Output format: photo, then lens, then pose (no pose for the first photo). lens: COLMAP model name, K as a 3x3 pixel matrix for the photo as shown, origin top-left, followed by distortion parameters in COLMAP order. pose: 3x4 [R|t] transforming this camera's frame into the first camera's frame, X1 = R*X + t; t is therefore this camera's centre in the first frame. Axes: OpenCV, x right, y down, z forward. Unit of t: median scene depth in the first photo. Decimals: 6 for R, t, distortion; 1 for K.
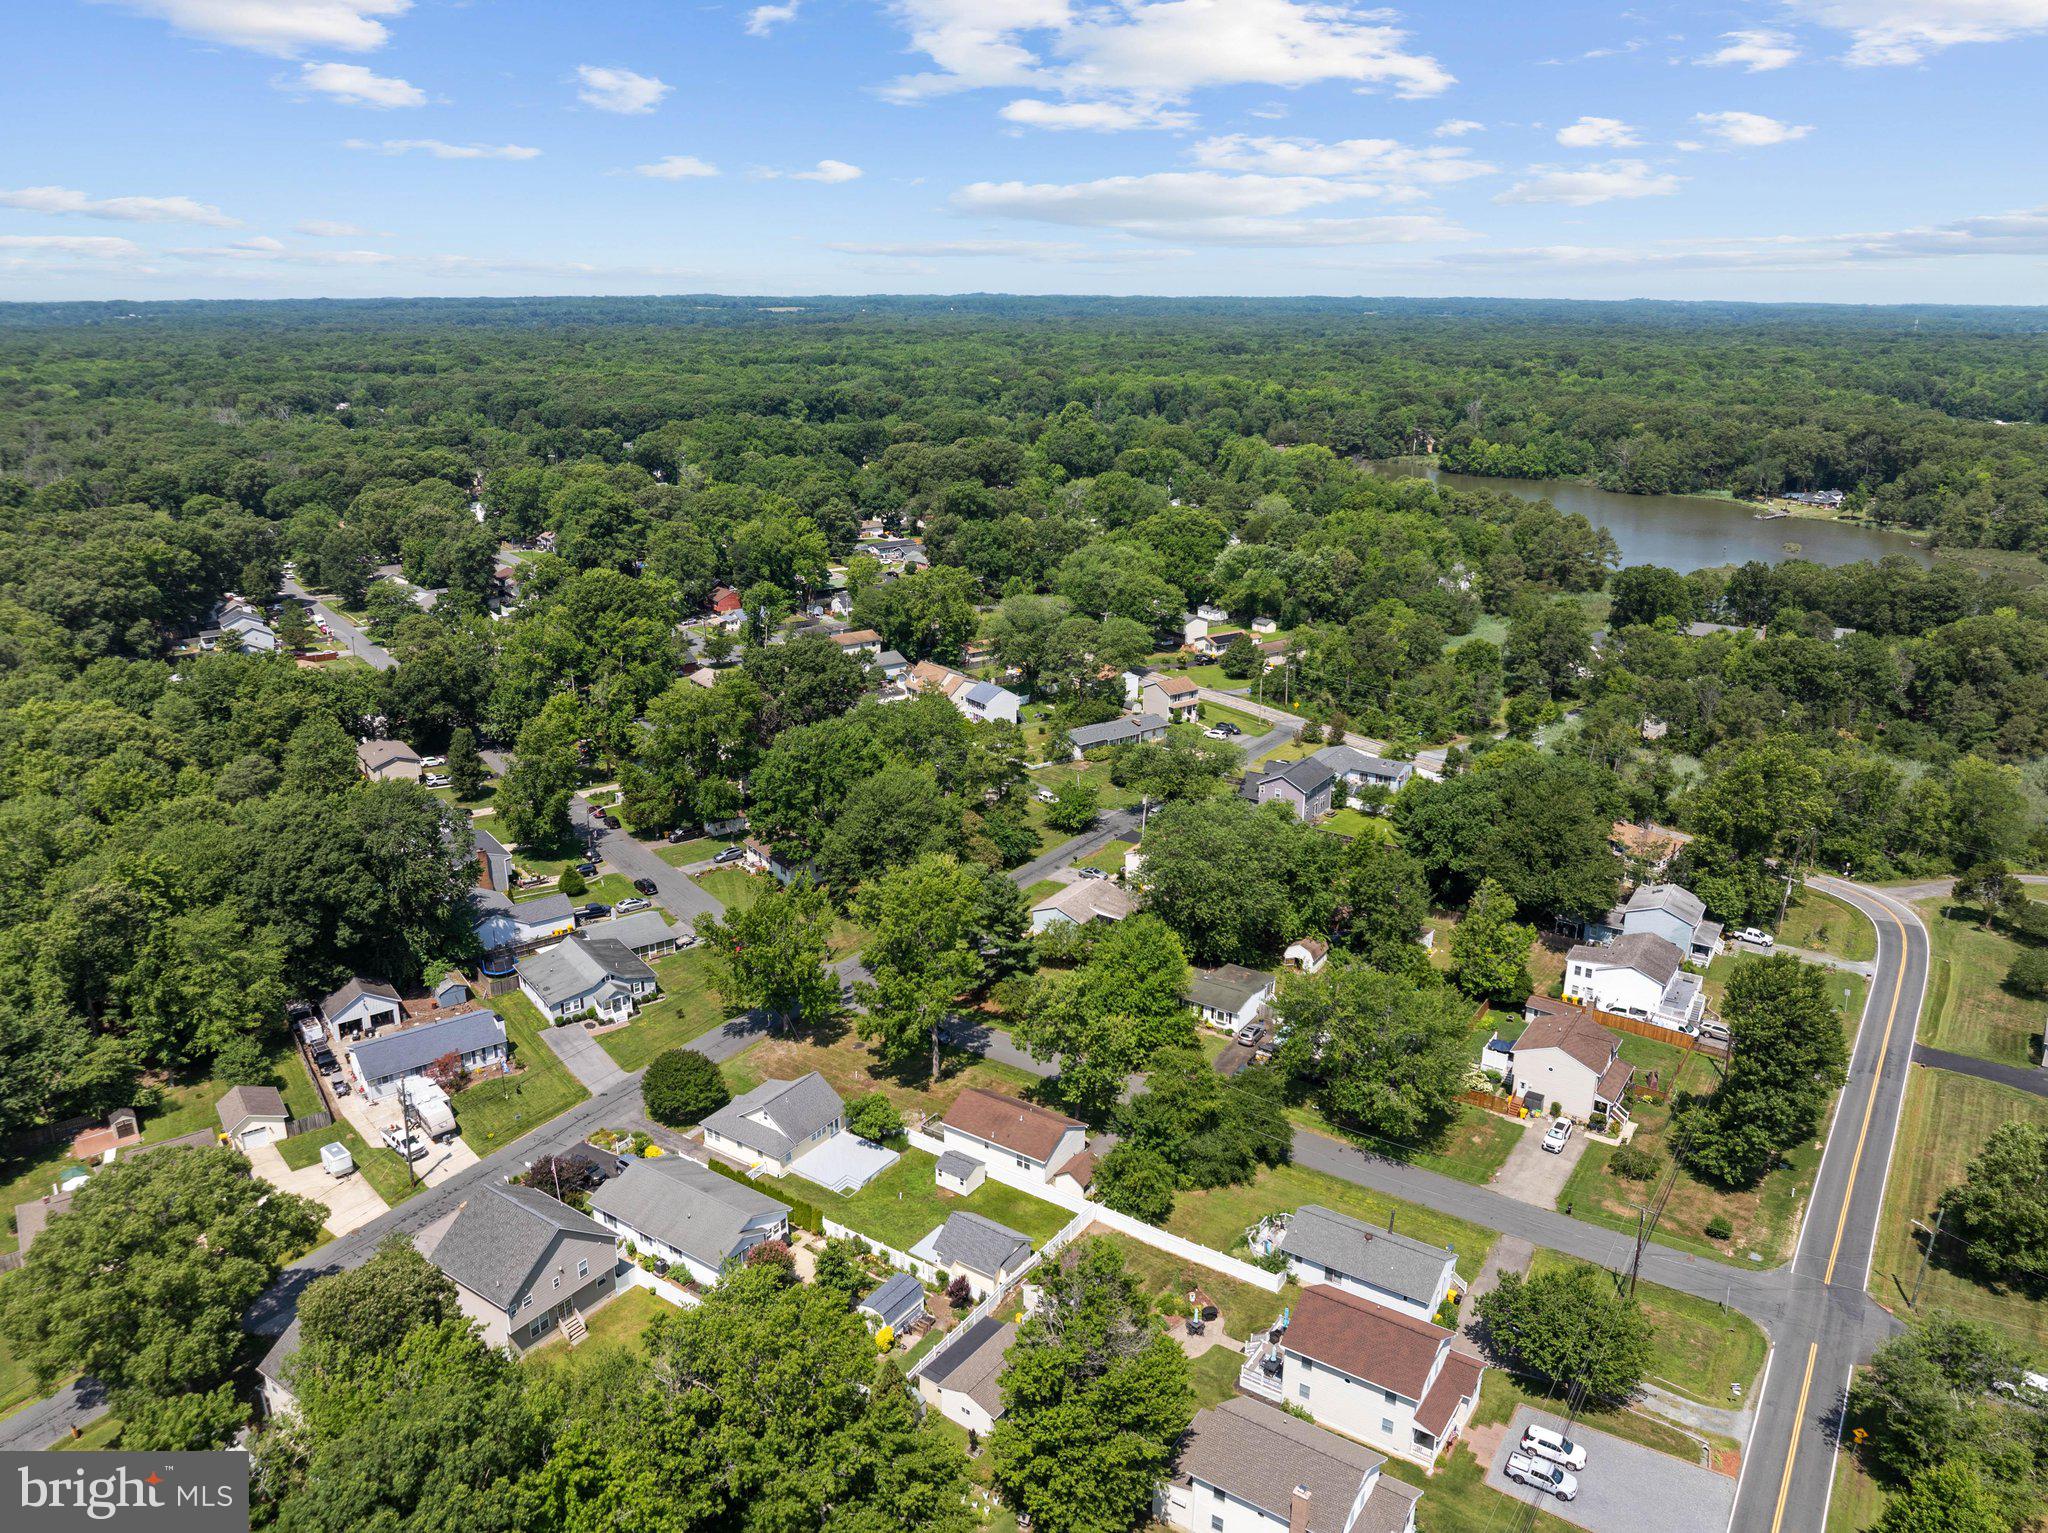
lens RADIAL K [[1435.8, 0, 1029.1], [0, 1435.8, 754.9], [0, 0, 1]] dist [-0.032297, -0.007245]
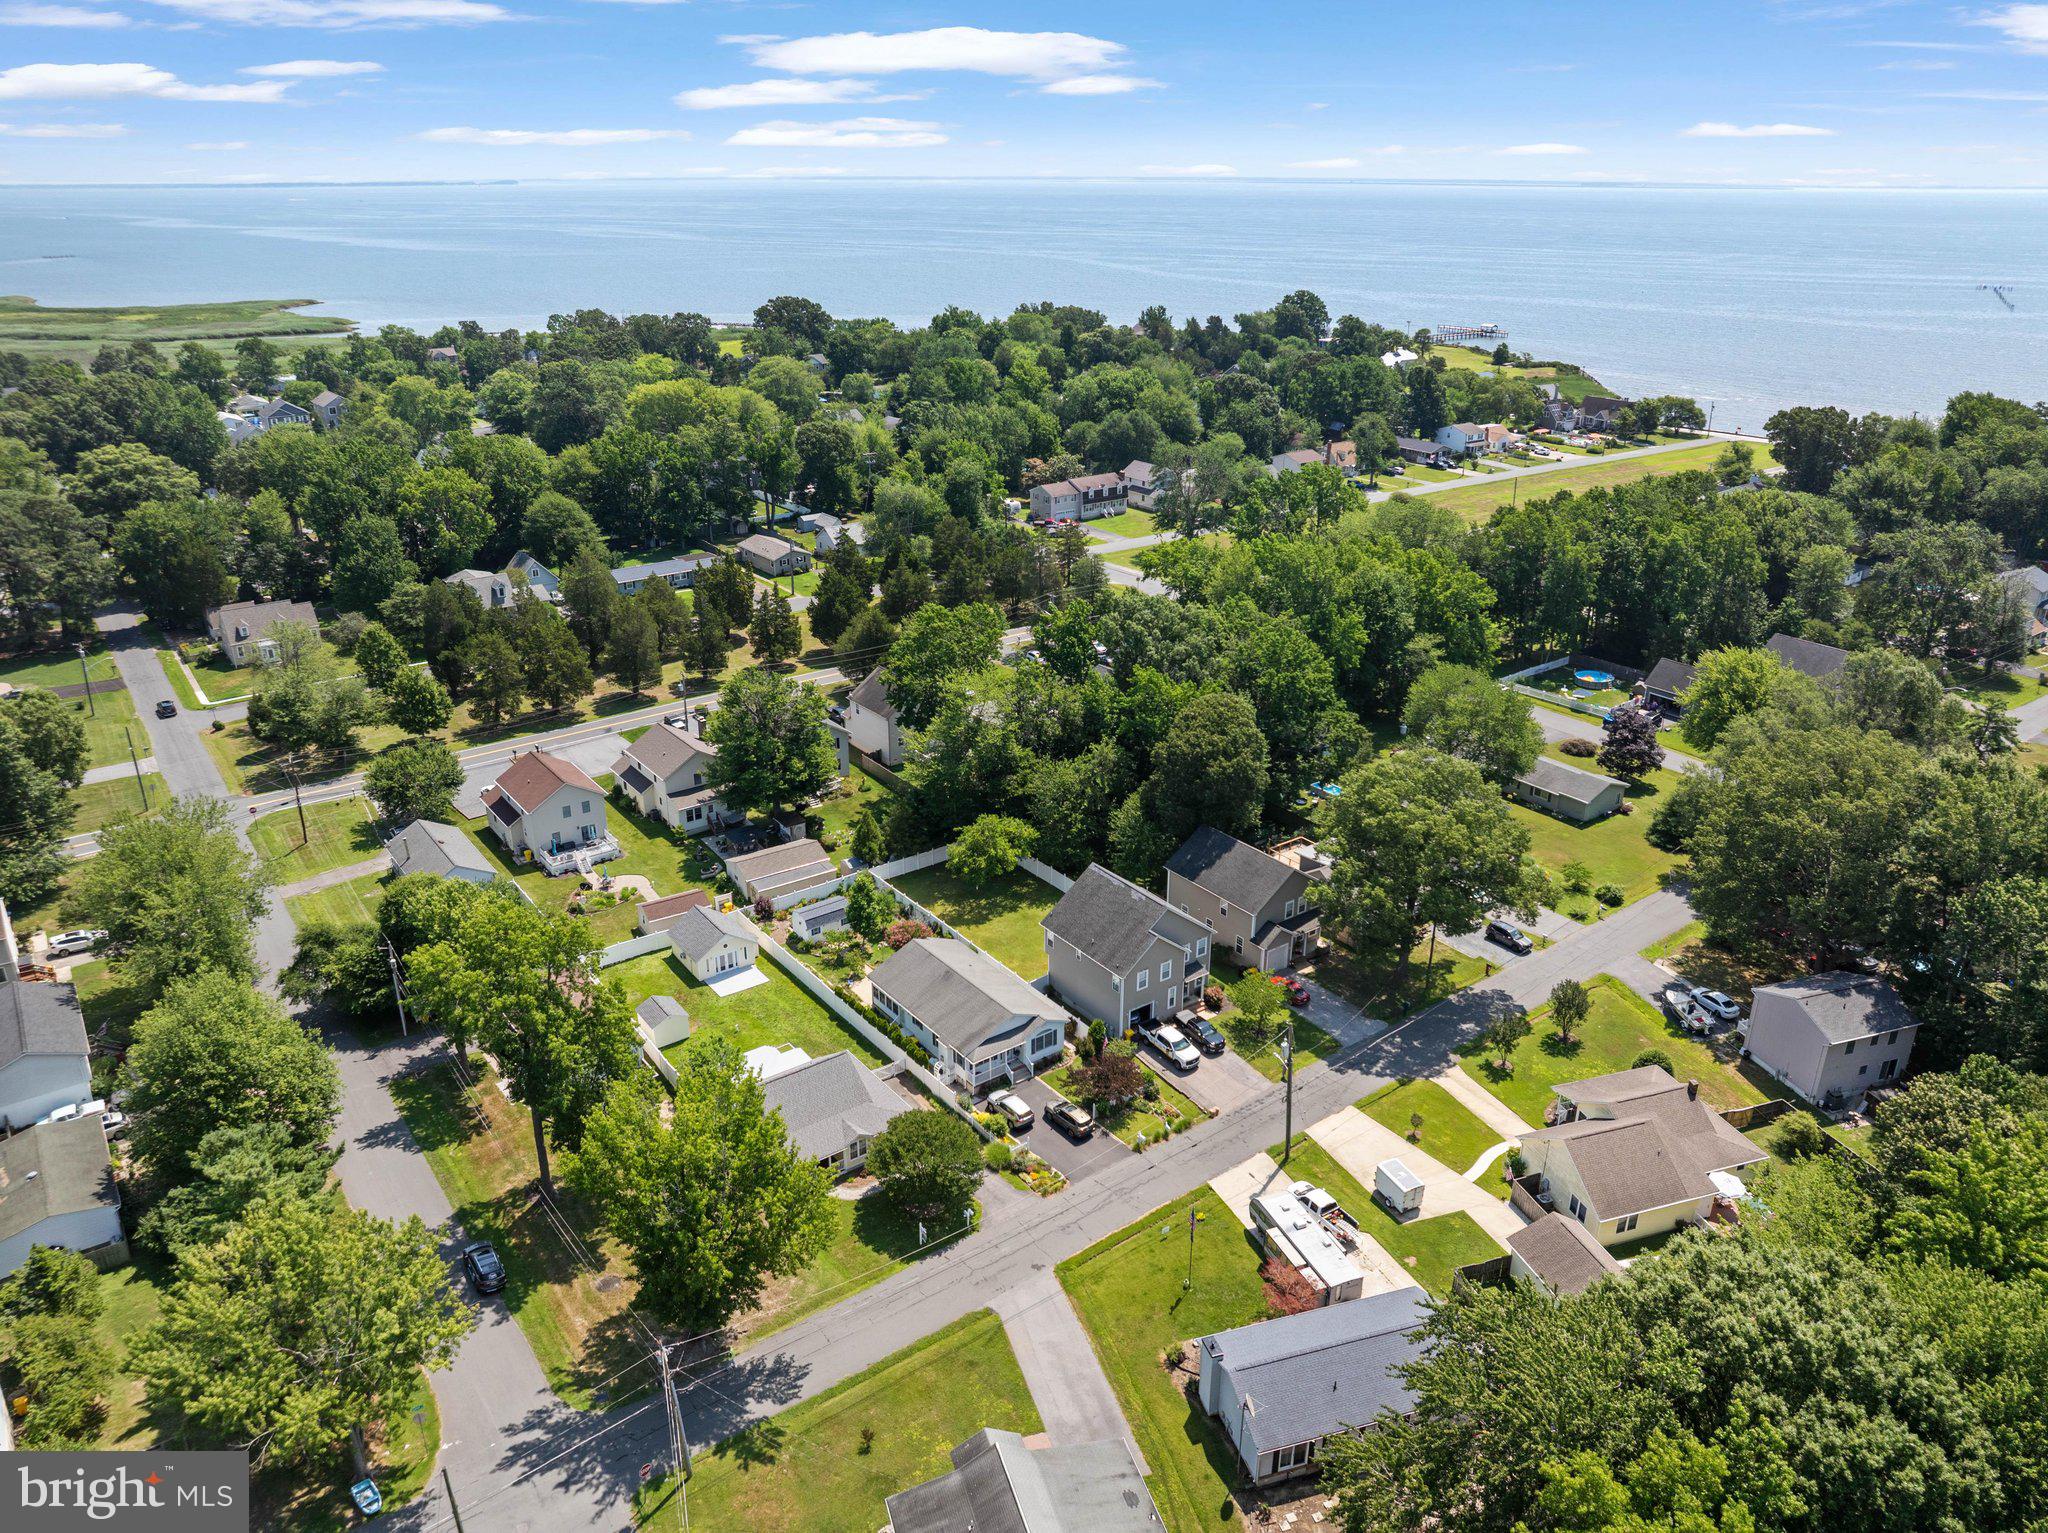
lens RADIAL K [[1435.8, 0, 1029.1], [0, 1435.8, 754.9], [0, 0, 1]] dist [-0.032297, -0.007245]
pose [[-0.941592, -0.130955, 0.310250, -0.407817], [0.098707, 0.773501, 0.626062, -0.289875], [-0.321964, 0.620119, -0.715396, 1.162681]]
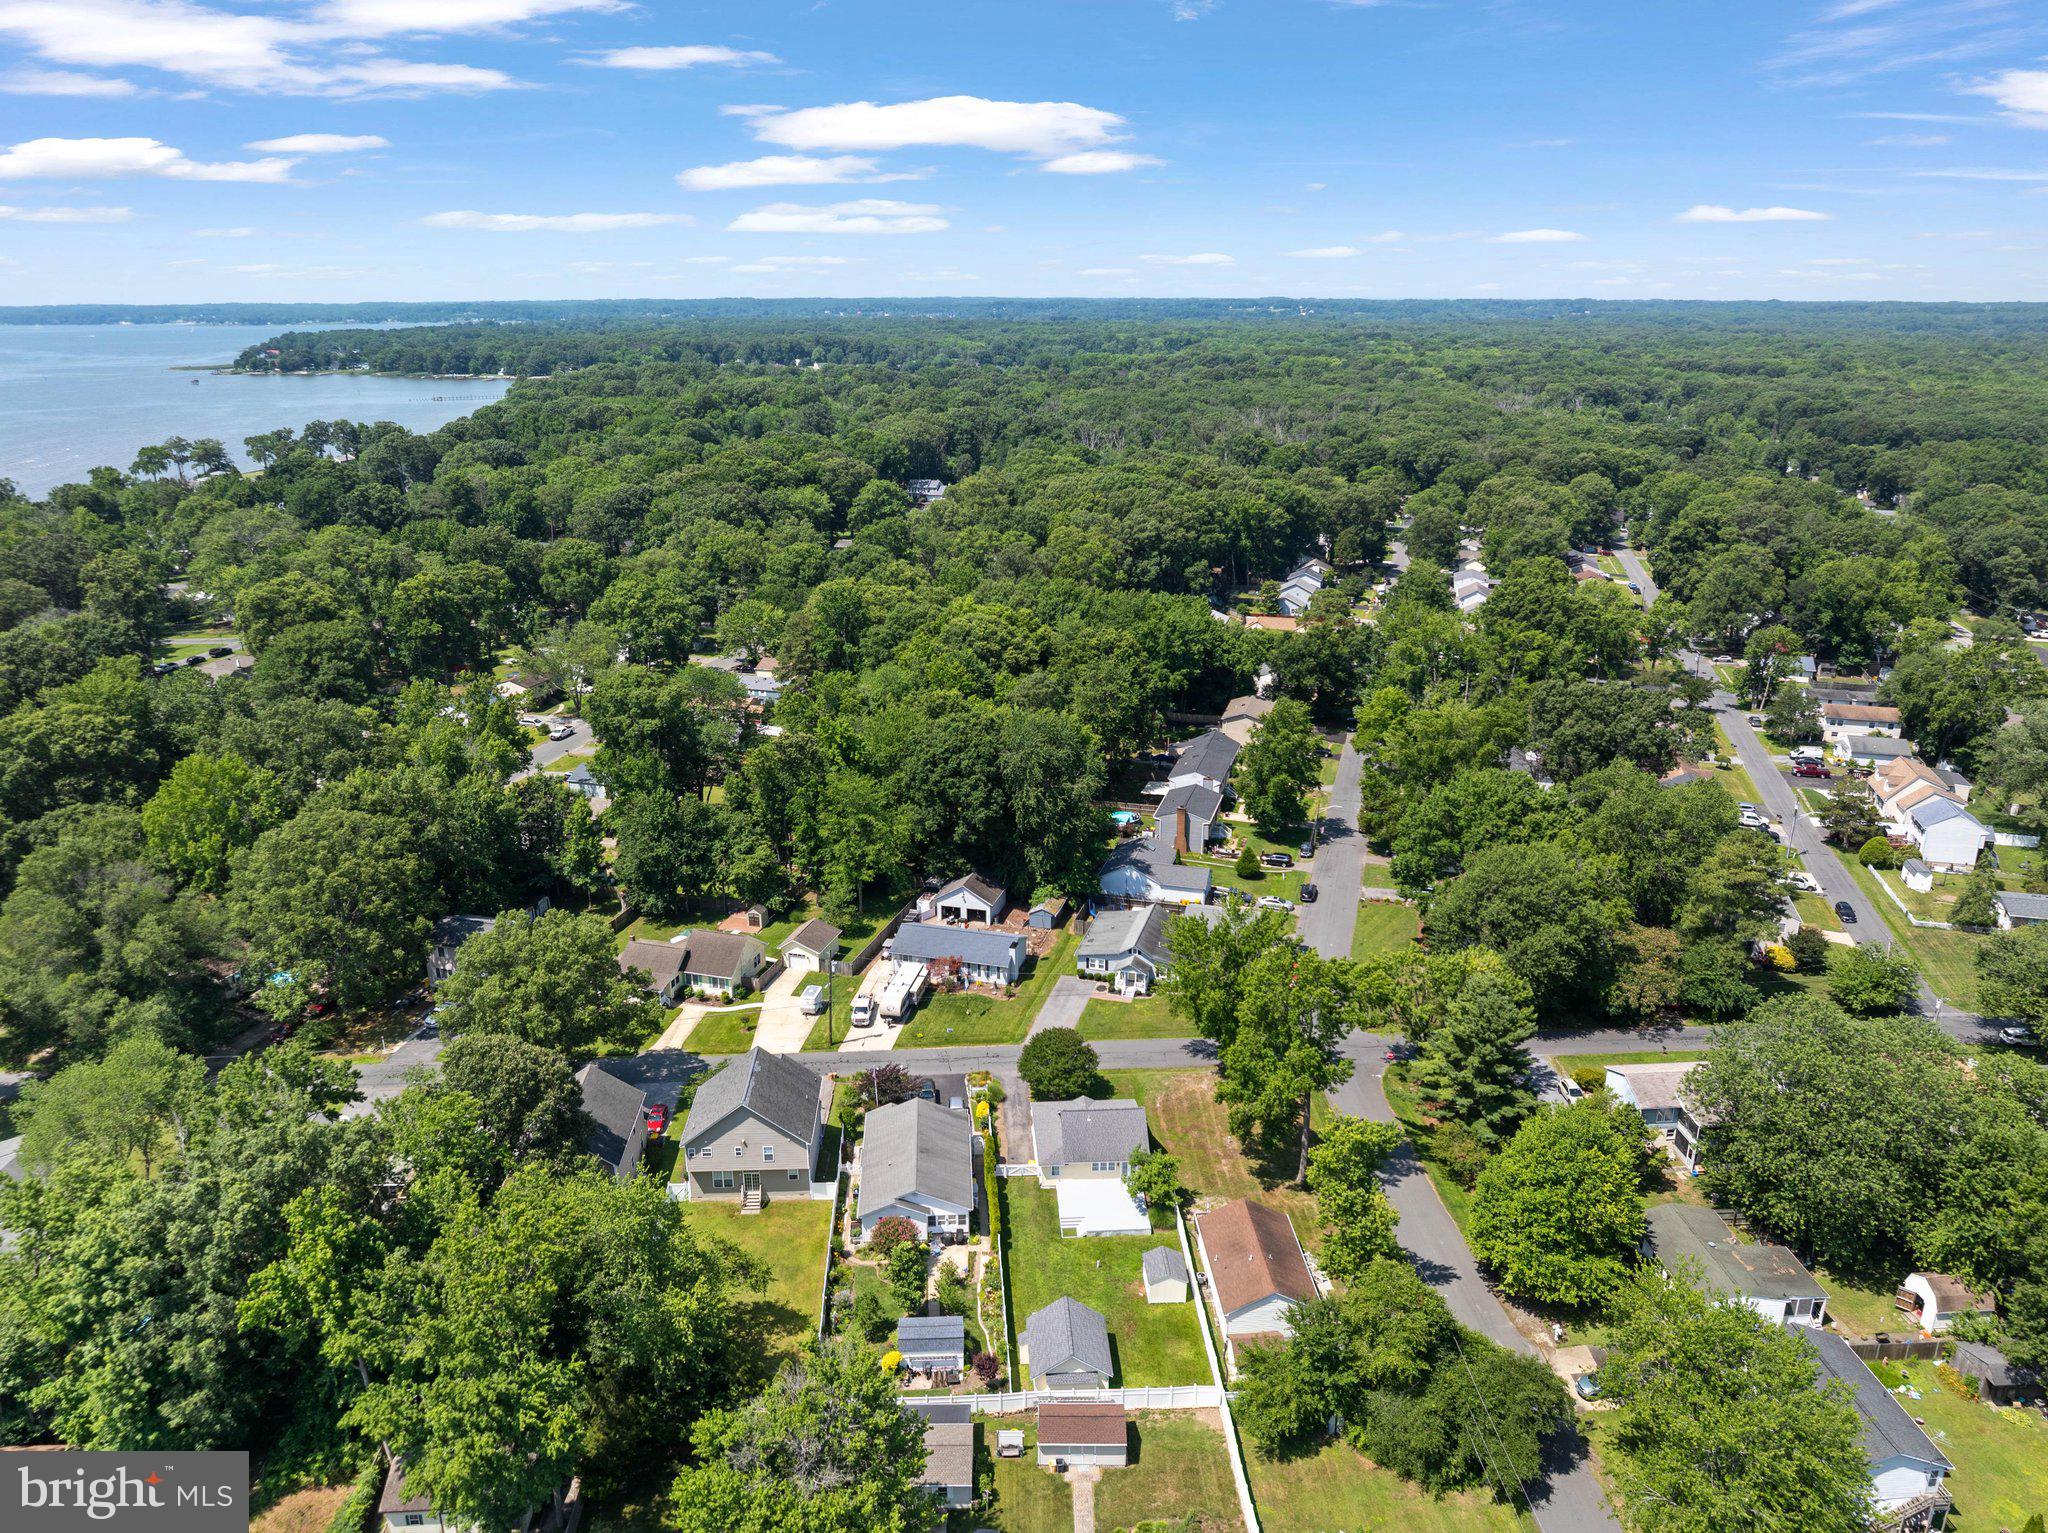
lens RADIAL K [[1435.8, 0, 1029.1], [0, 1435.8, 754.9], [0, 0, 1]] dist [-0.032297, -0.007245]
pose [[0.605764, 0.237339, -0.759421, 0.382951], [-0.238637, 0.964727, 0.111150, -0.068926], [0.759014, 0.113896, 0.641035, 0.282251]]
